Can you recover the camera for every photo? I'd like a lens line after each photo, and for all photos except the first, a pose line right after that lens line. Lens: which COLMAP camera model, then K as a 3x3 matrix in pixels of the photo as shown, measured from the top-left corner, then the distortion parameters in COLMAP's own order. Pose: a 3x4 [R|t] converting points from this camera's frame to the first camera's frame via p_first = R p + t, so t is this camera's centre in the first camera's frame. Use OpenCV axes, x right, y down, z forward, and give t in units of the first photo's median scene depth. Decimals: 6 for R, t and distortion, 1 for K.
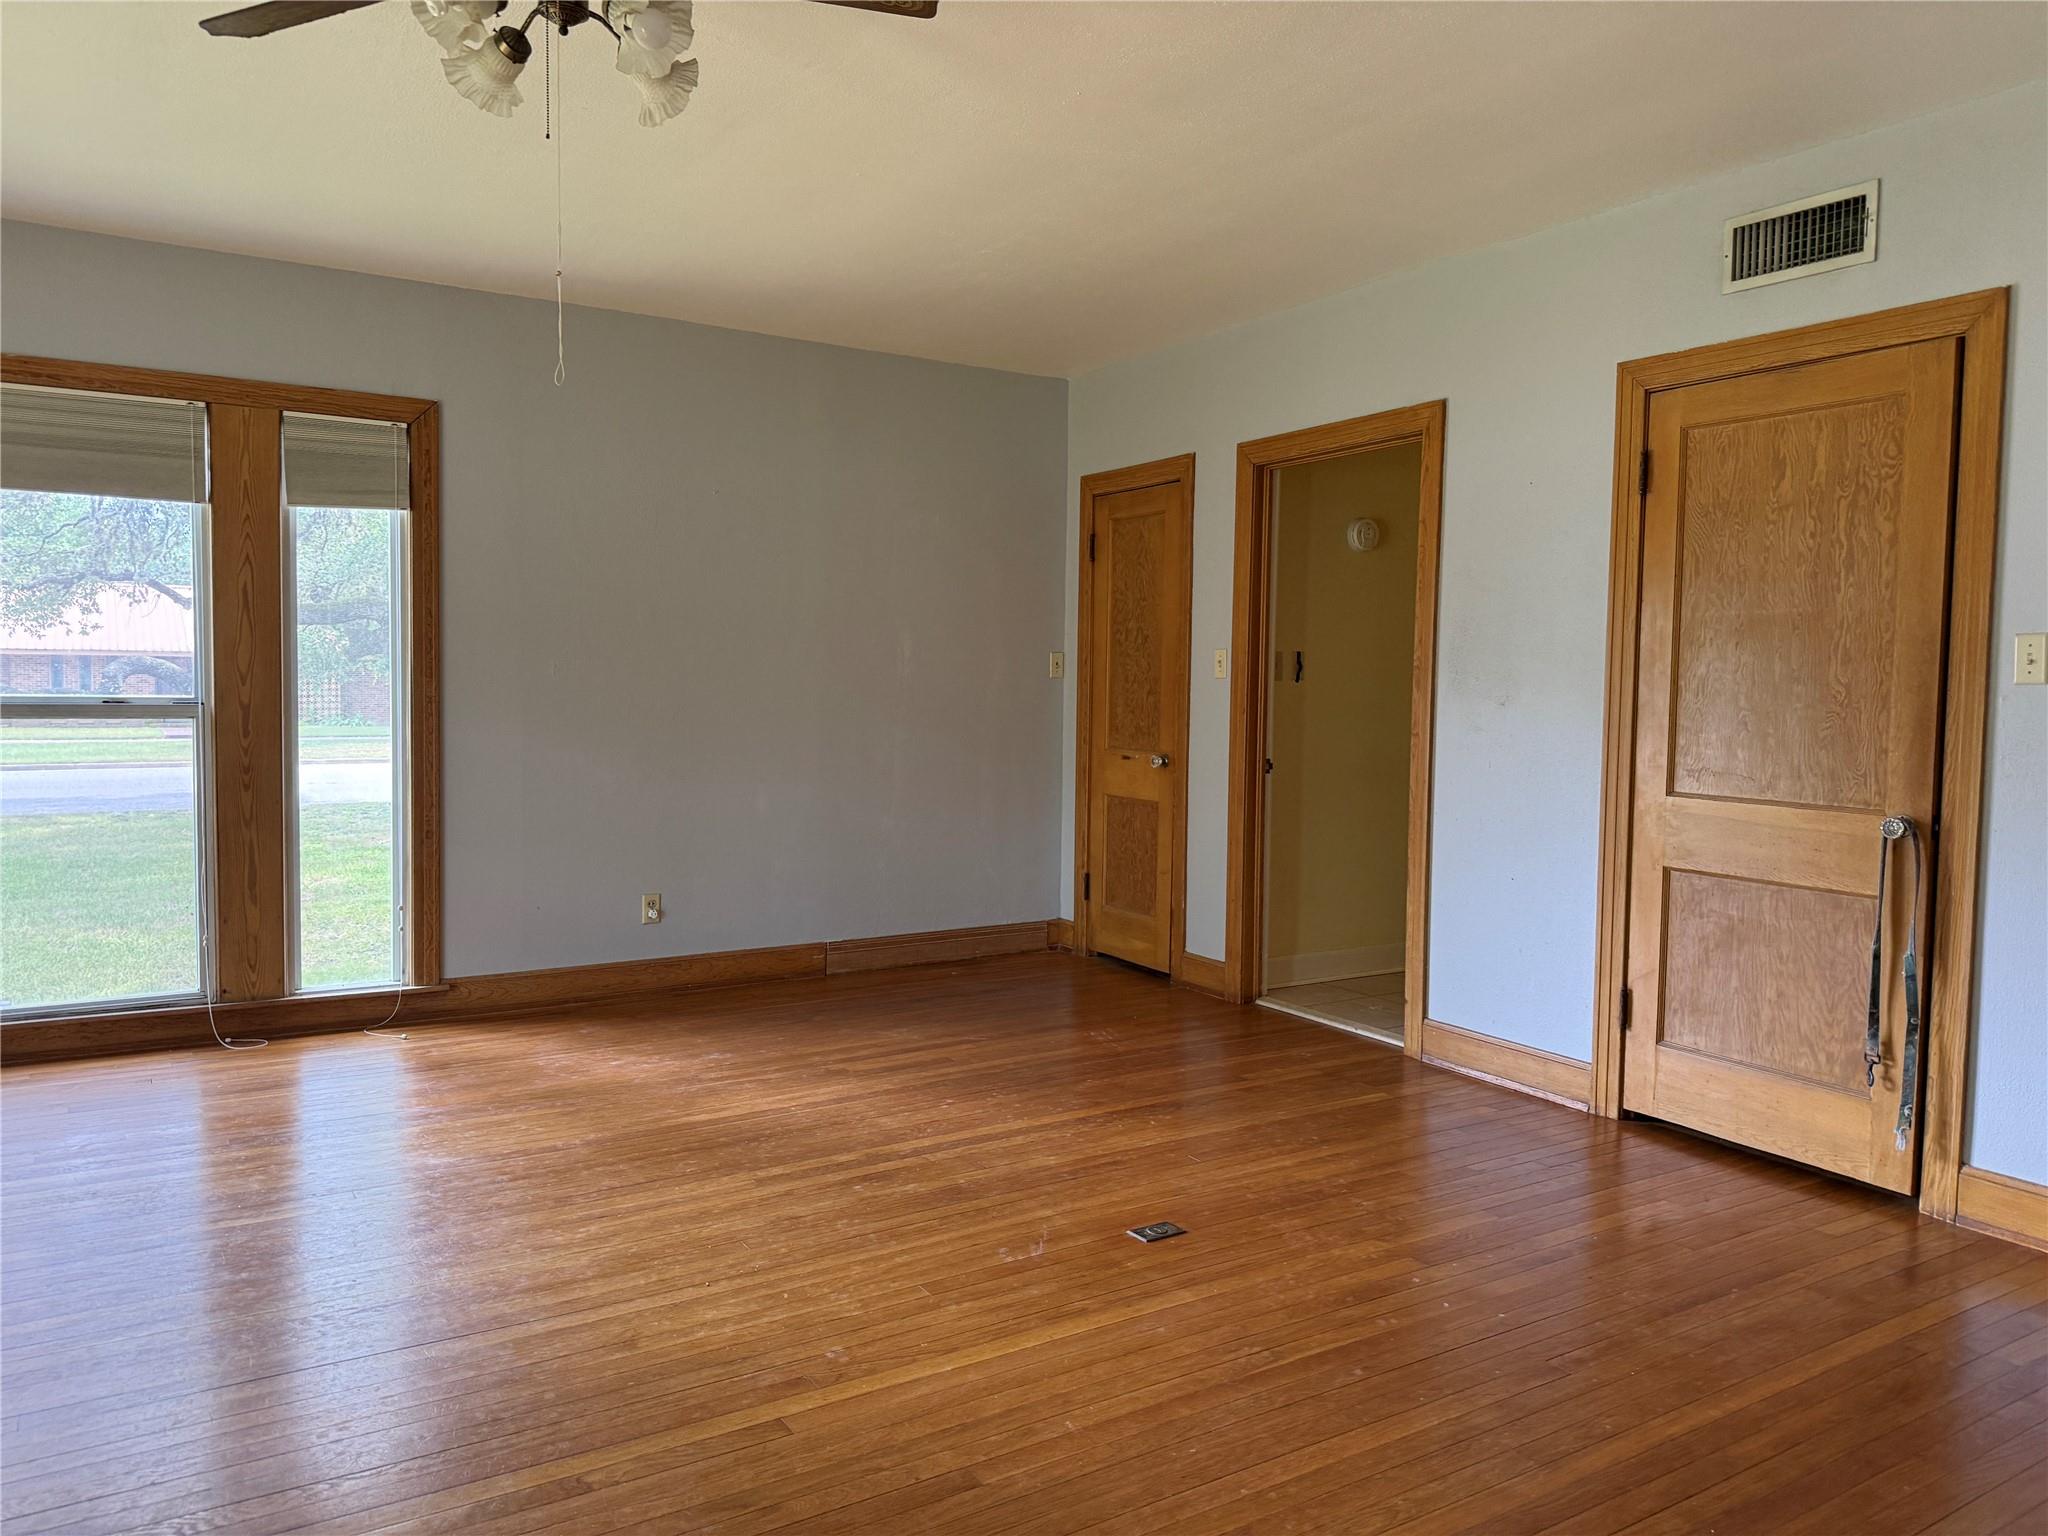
lens RADIAL K [[1452.9, 0, 1023.9], [0, 1452.9, 763.1], [0, 0, 1]] dist [0.013214, -0.001740]
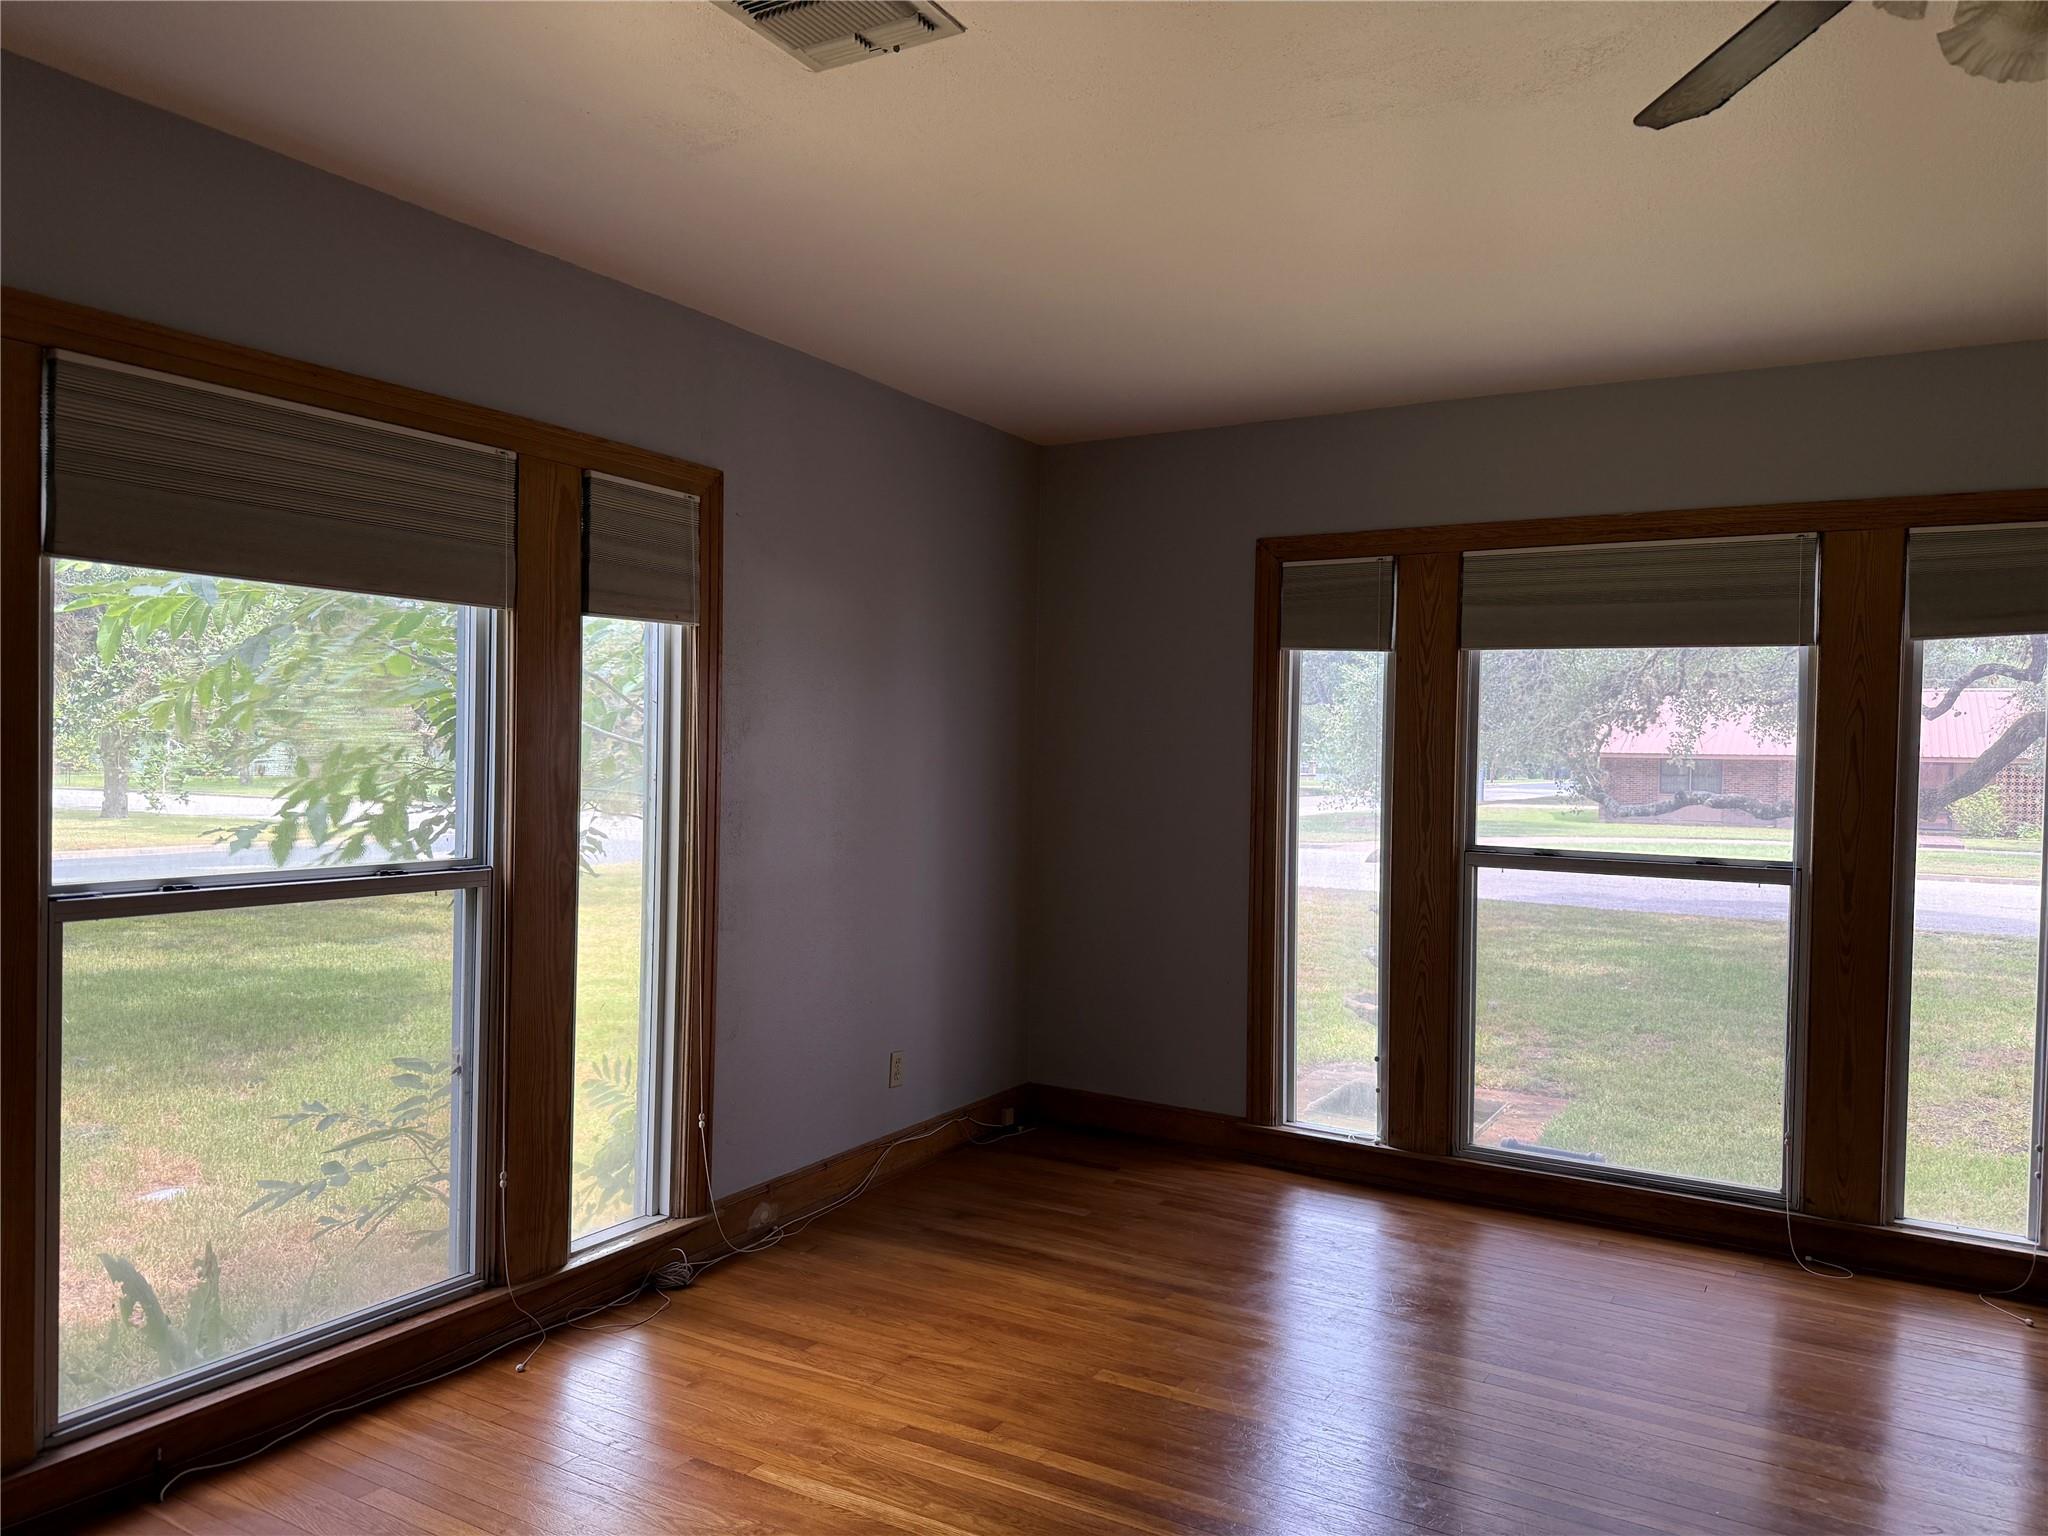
lens RADIAL K [[1452.9, 0, 1029.4], [0, 1452.9, 779.6], [0, 0, 1]] dist [0.013214, -0.001740]
pose [[0.455834, 0.017934, -0.889884, 0.010162], [-0.064951, 0.997802, -0.013162, -0.053905], [0.887692, 0.063799, 0.455997, 0.180013]]
